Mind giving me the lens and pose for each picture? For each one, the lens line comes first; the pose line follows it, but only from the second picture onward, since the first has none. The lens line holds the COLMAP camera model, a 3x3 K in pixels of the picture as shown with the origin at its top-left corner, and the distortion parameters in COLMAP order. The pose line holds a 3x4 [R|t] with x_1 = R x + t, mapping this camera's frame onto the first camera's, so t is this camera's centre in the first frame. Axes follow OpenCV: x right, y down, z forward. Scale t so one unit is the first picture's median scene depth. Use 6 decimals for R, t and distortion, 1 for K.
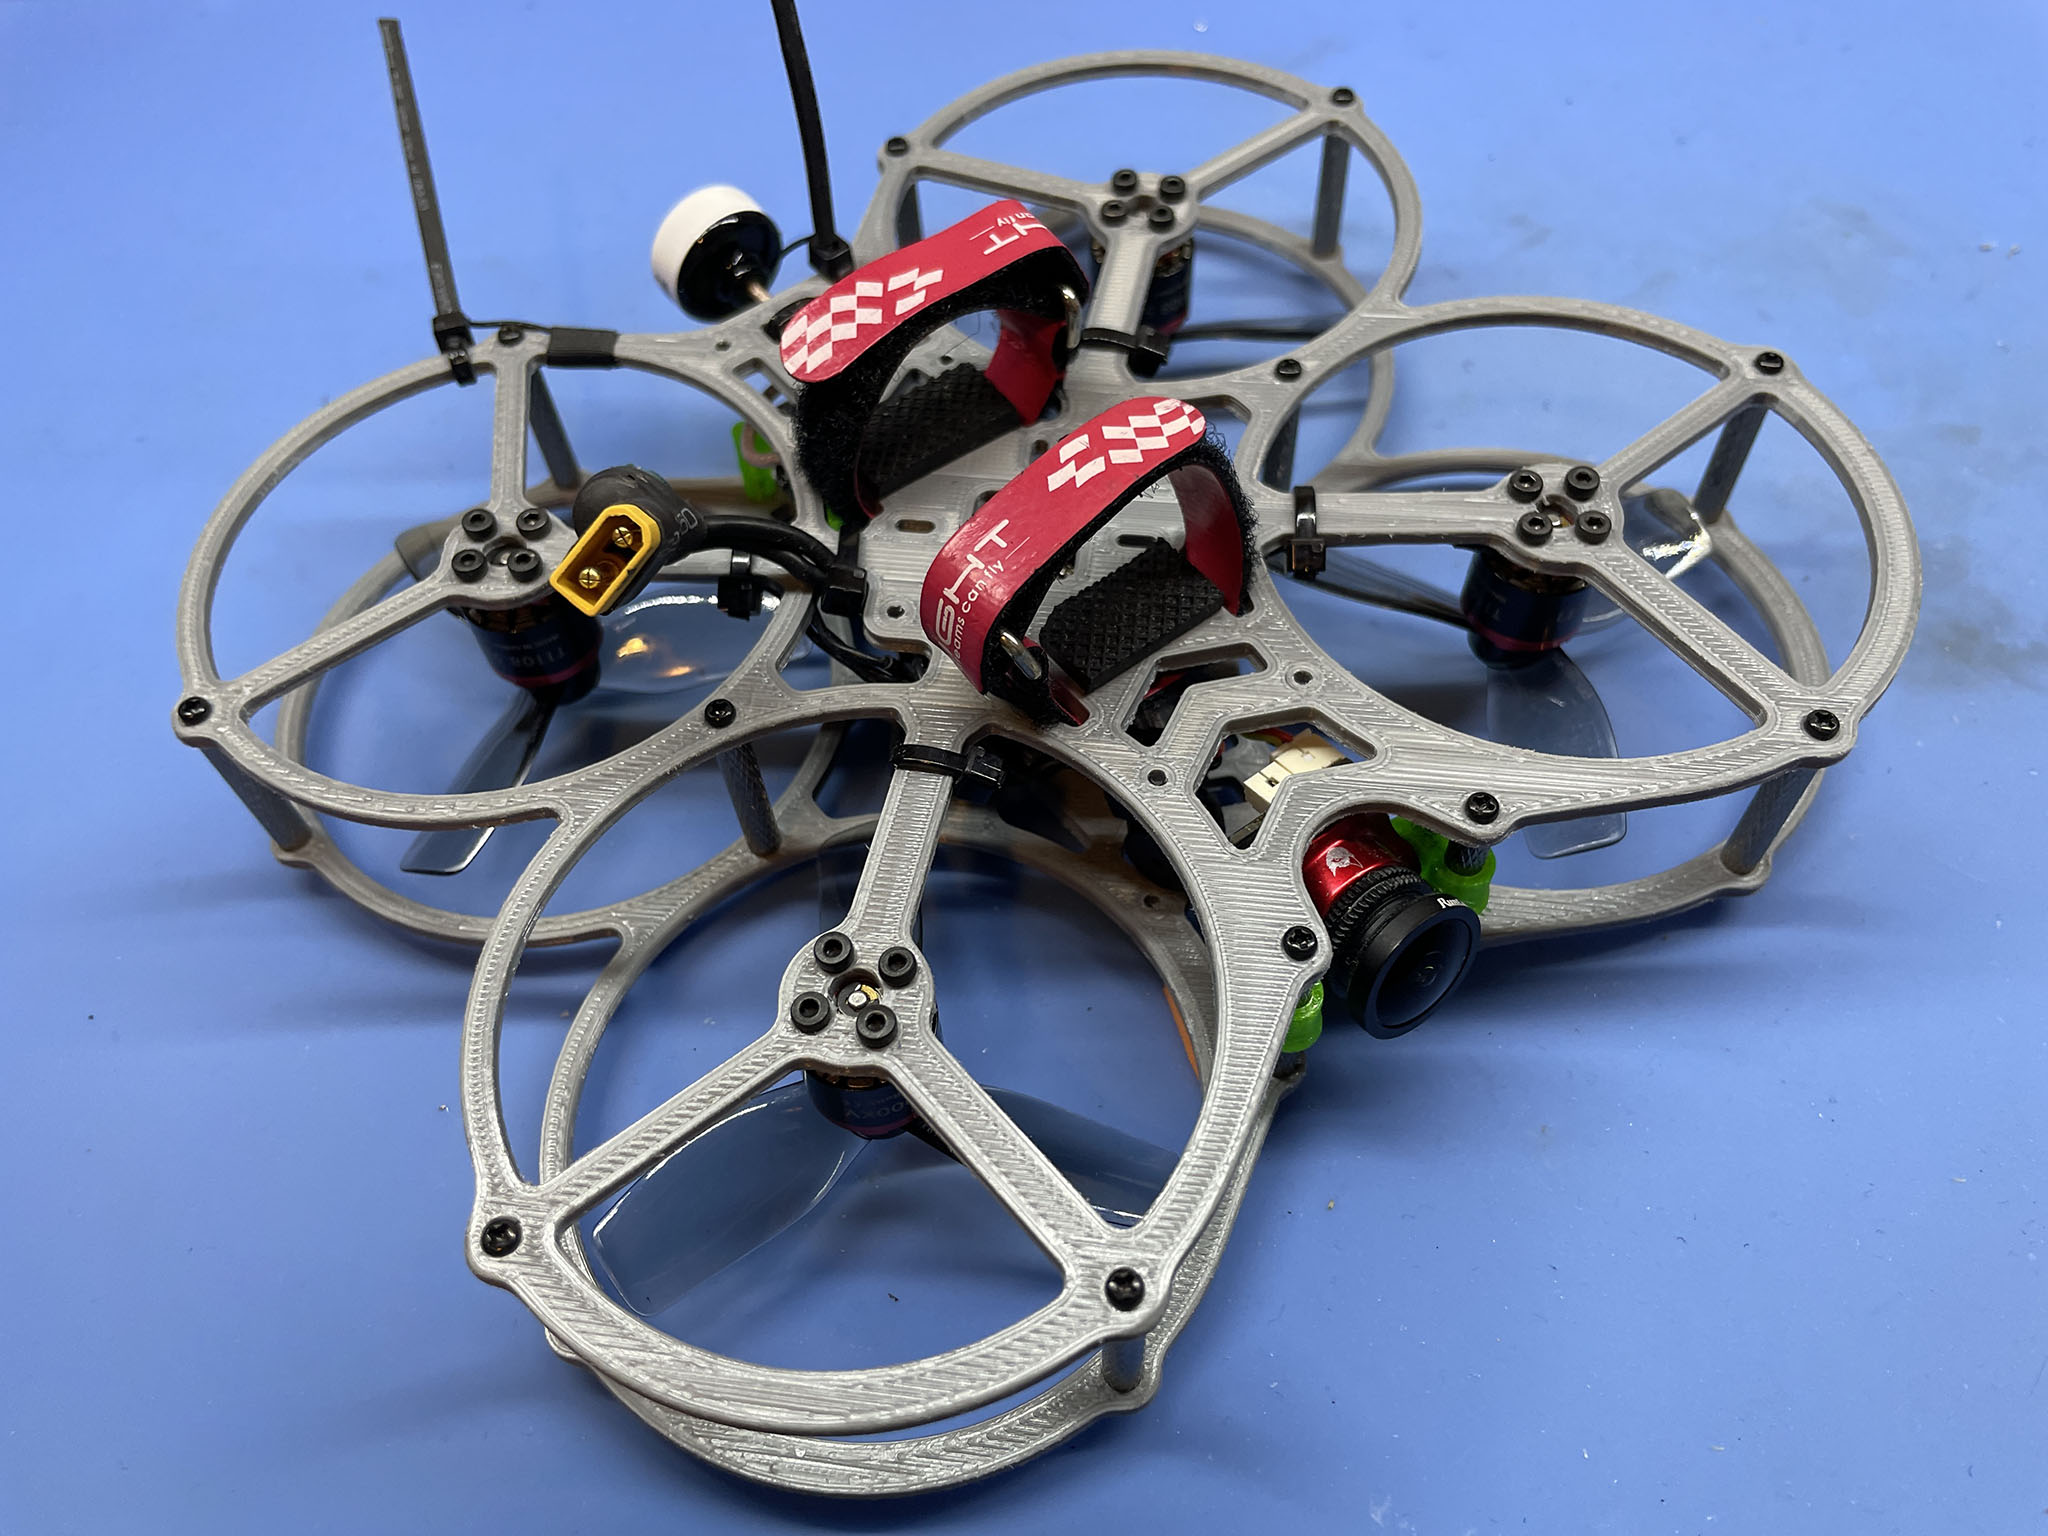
lens RADIAL K [[1686.2, 0, 1024.0], [0, 1686.2, 768.0], [0, 0, 1]] dist [0.046576, 0.000344]
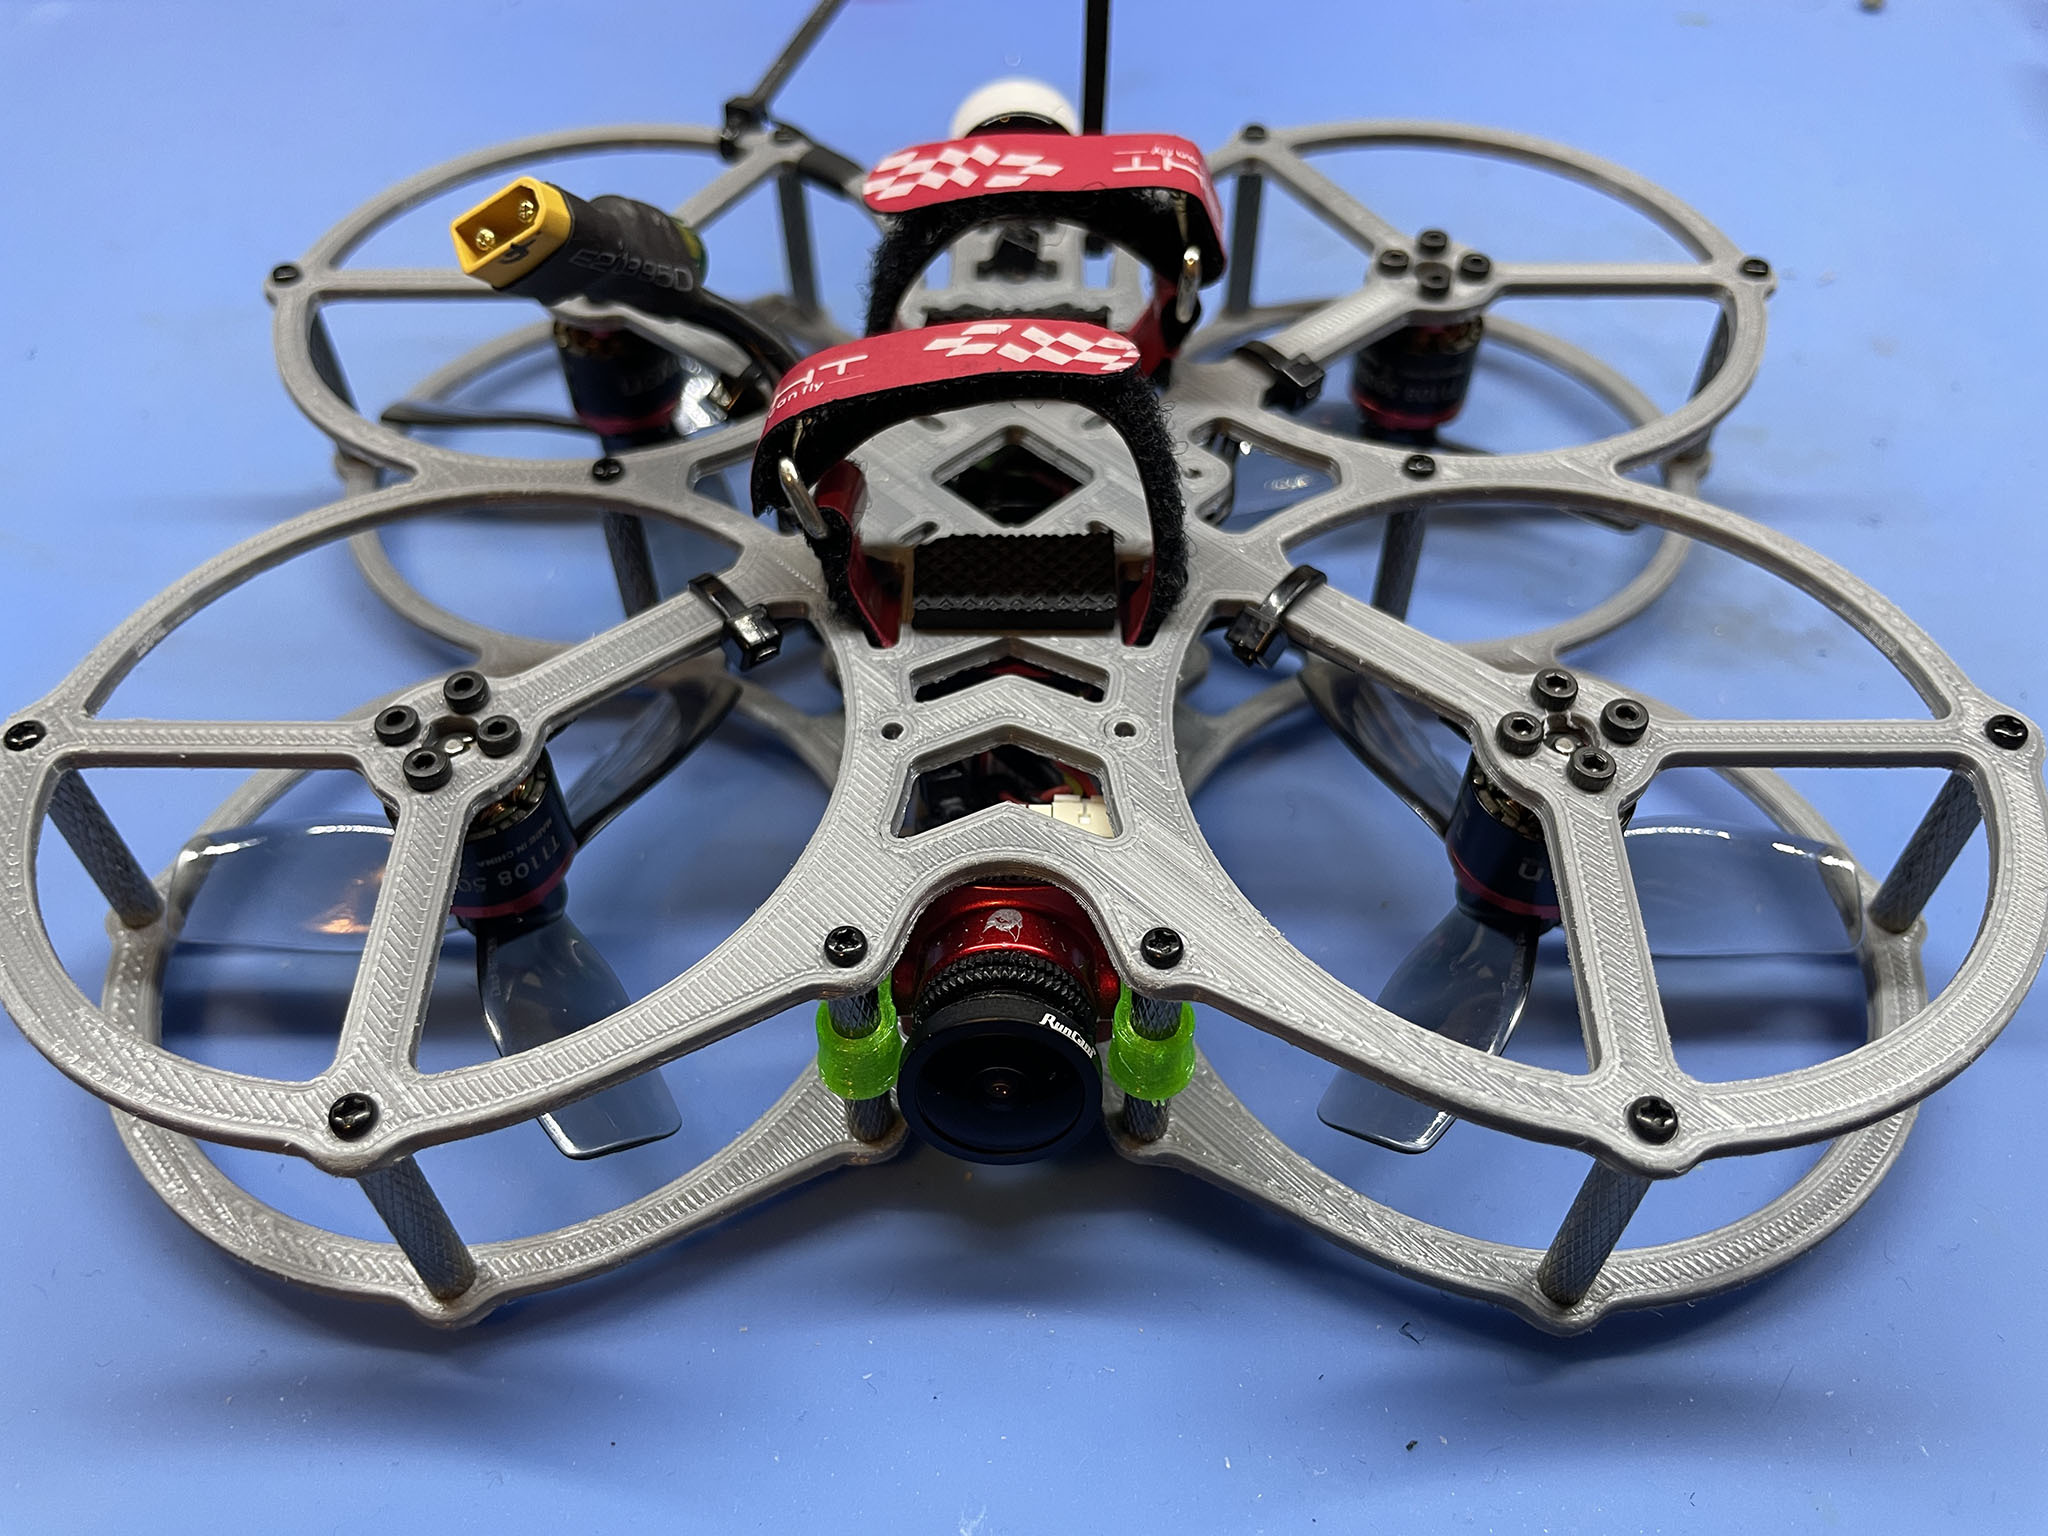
lens RADIAL K [[1686.2, 0, 1024.0], [0, 1686.2, 768.0], [0, 0, 1]] dist [0.046576, 0.000344]
pose [[0.780357, 0.480015, -0.400786, 0.467636], [-0.522938, 0.852367, 0.002671, -0.014835], [0.342899, 0.207502, 0.916168, 0.243038]]
